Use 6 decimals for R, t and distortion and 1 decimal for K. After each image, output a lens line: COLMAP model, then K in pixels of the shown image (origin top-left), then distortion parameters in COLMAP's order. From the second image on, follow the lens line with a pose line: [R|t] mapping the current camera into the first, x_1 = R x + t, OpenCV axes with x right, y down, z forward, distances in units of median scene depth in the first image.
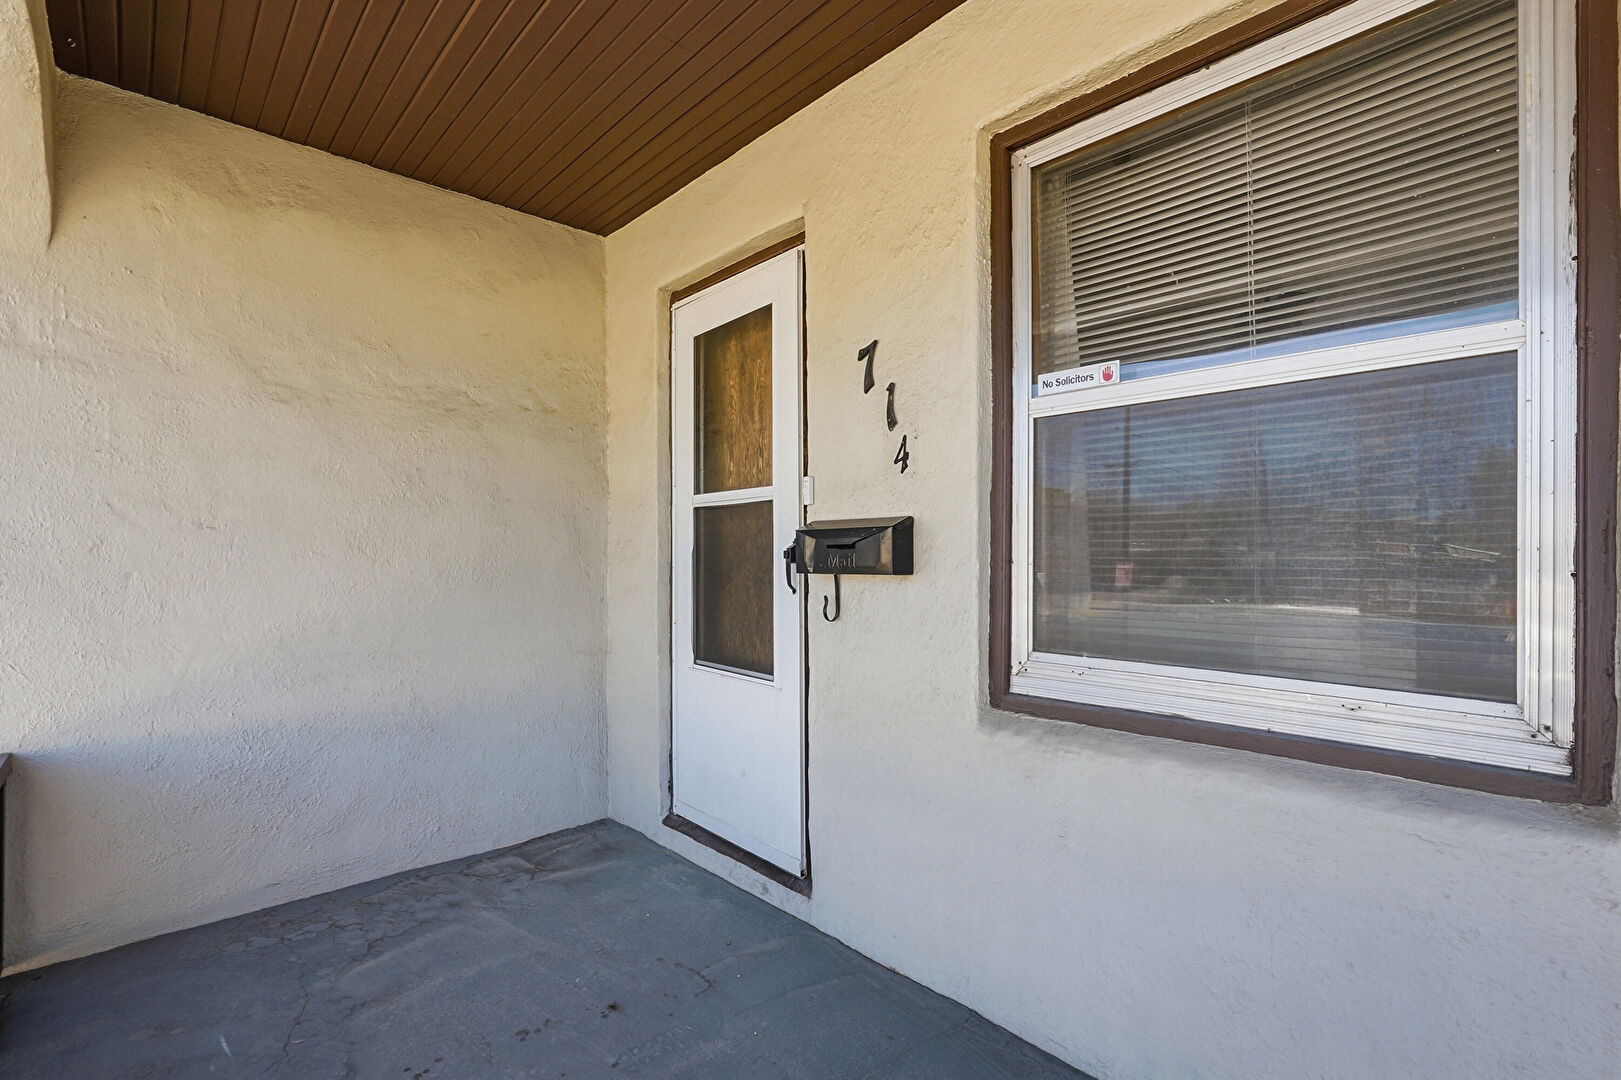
lens RADIAL K [[757.8, 0, 810.5], [0, 757.8, 540.0], [0, 0, 1]] dist [0.000052, 0.000288]
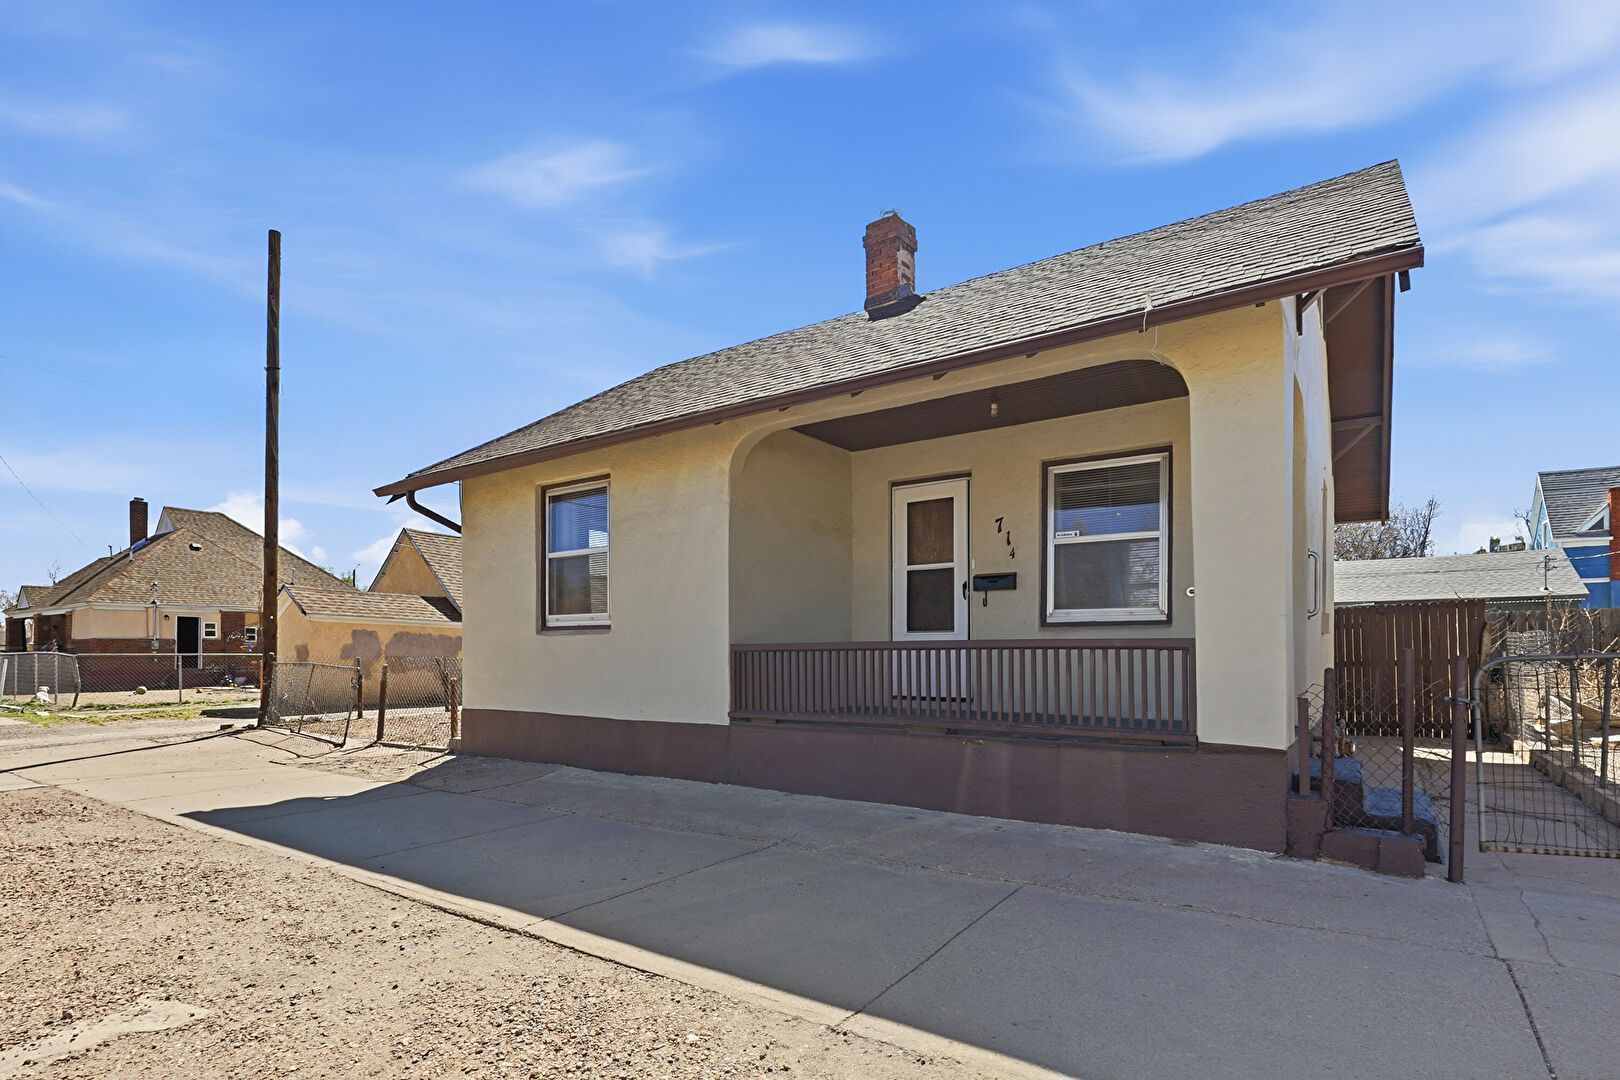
lens RADIAL K [[849.5, 0, 828.8], [0, 849.5, 646.2], [0, 0, 1]] dist [-0.024396, 0.018465]
pose [[0.969290, 0.003232, 0.245901, -1.473866], [-0.005010, 0.999966, 0.006604, 0.255150], [-0.245871, -0.007633, 0.969273, -2.241155]]
